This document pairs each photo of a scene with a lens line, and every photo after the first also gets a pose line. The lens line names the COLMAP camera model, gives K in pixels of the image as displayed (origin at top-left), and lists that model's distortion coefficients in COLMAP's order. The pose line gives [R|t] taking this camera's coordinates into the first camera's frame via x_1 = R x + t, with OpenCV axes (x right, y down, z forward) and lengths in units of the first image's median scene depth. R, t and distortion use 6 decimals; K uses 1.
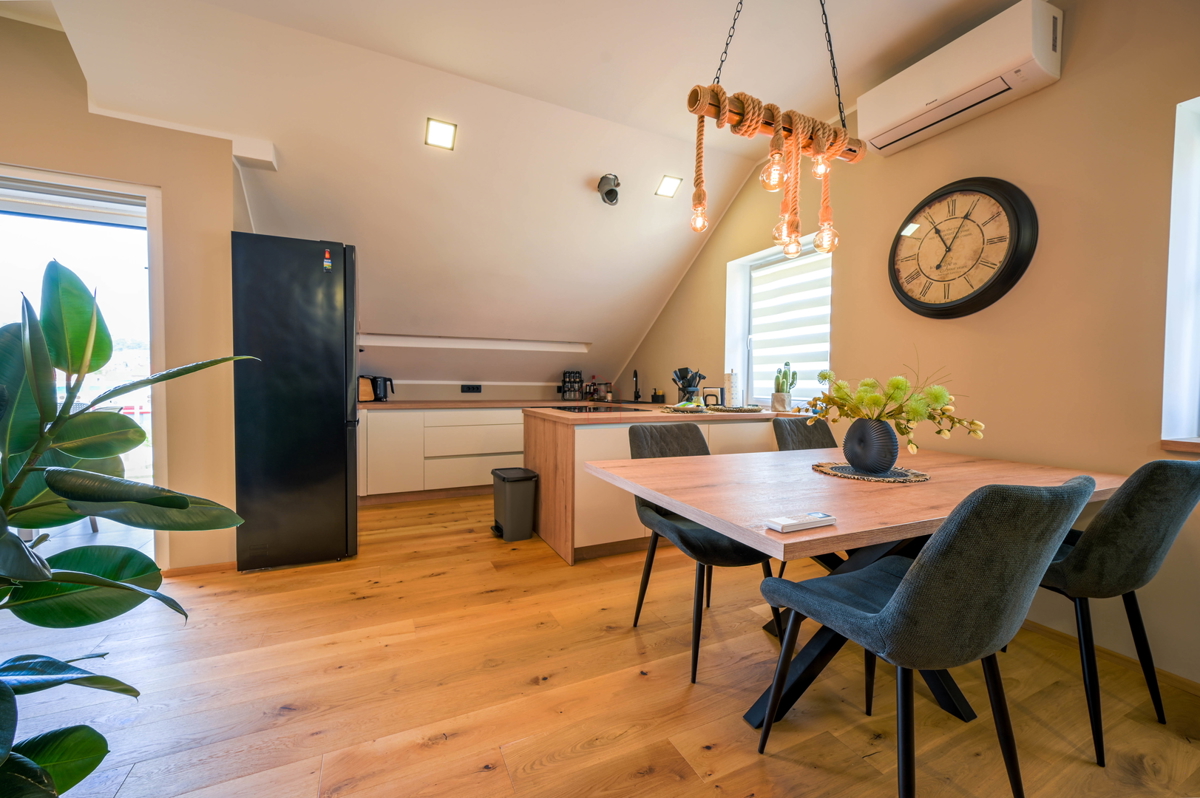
lens RADIAL K [[479.0, 0, 599.3], [0, 479.0, 397.1], [0, 0, 1]] dist [-0.003536, -0.000031]
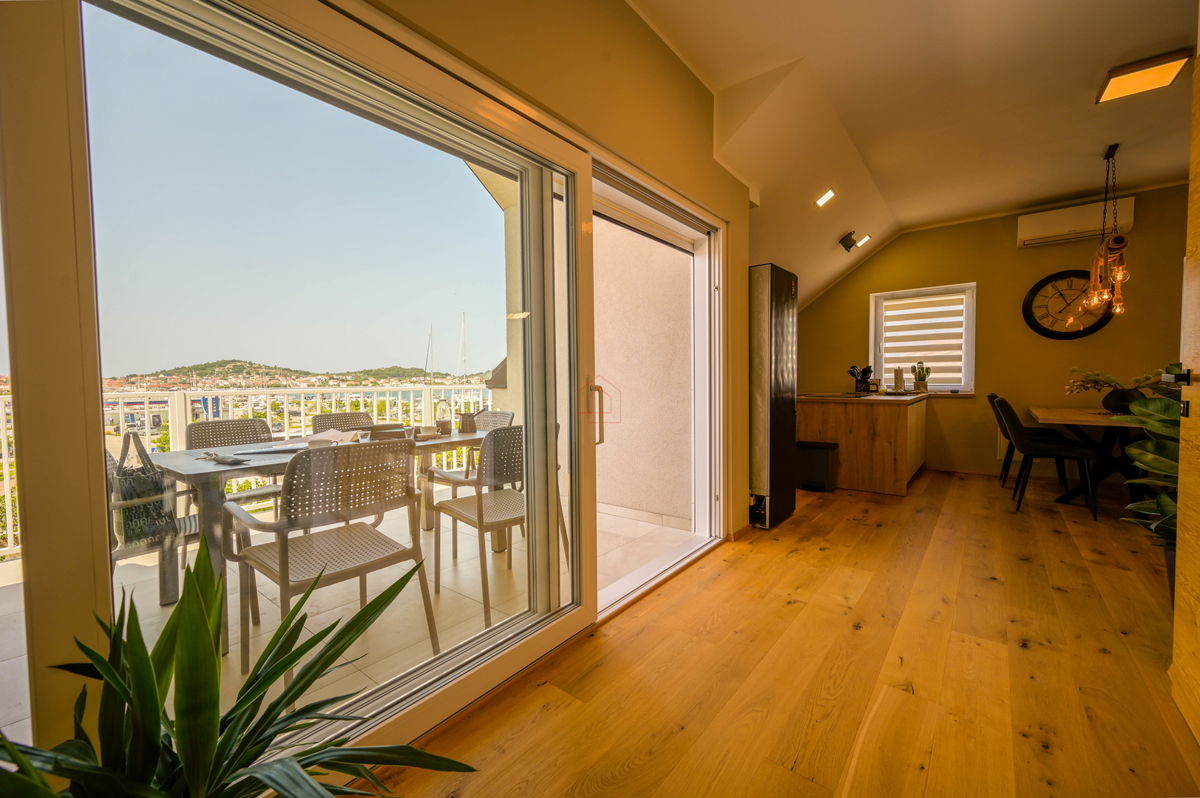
lens RADIAL K [[479.0, 0, 599.3], [0, 479.0, 397.1], [0, 0, 1]] dist [-0.003536, -0.000031]
pose [[0.905586, -0.038246, 0.422436, -1.875378], [0.035020, 0.999268, 0.015399, -0.026232], [-0.422716, 0.000849, 0.906262, 0.033566]]
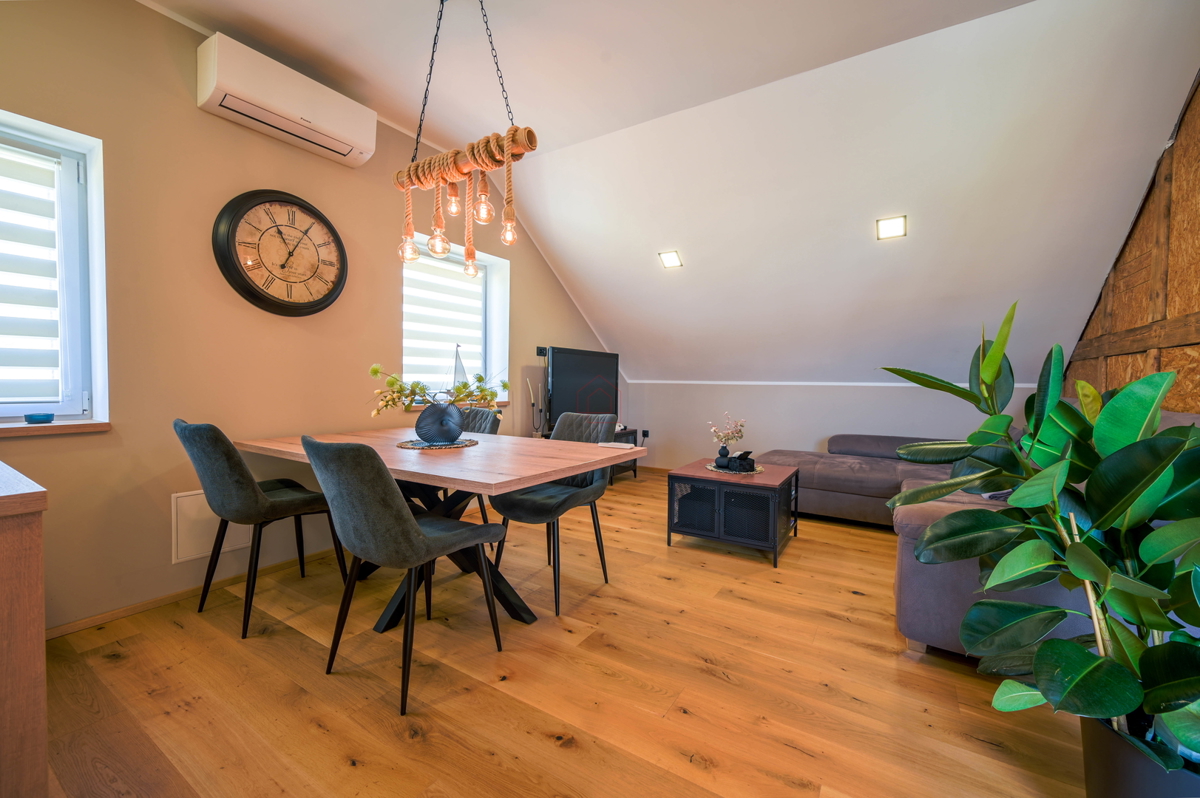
lens RADIAL K [[479.0, 0, 599.3], [0, 479.0, 397.1], [0, 0, 1]] dist [-0.003536, -0.000031]
pose [[-0.532704, -0.049738, 0.844839, -0.608651], [0.006623, 0.997996, 0.062932, -0.042578], [-0.846276, 0.039120, -0.531307, 1.001037]]
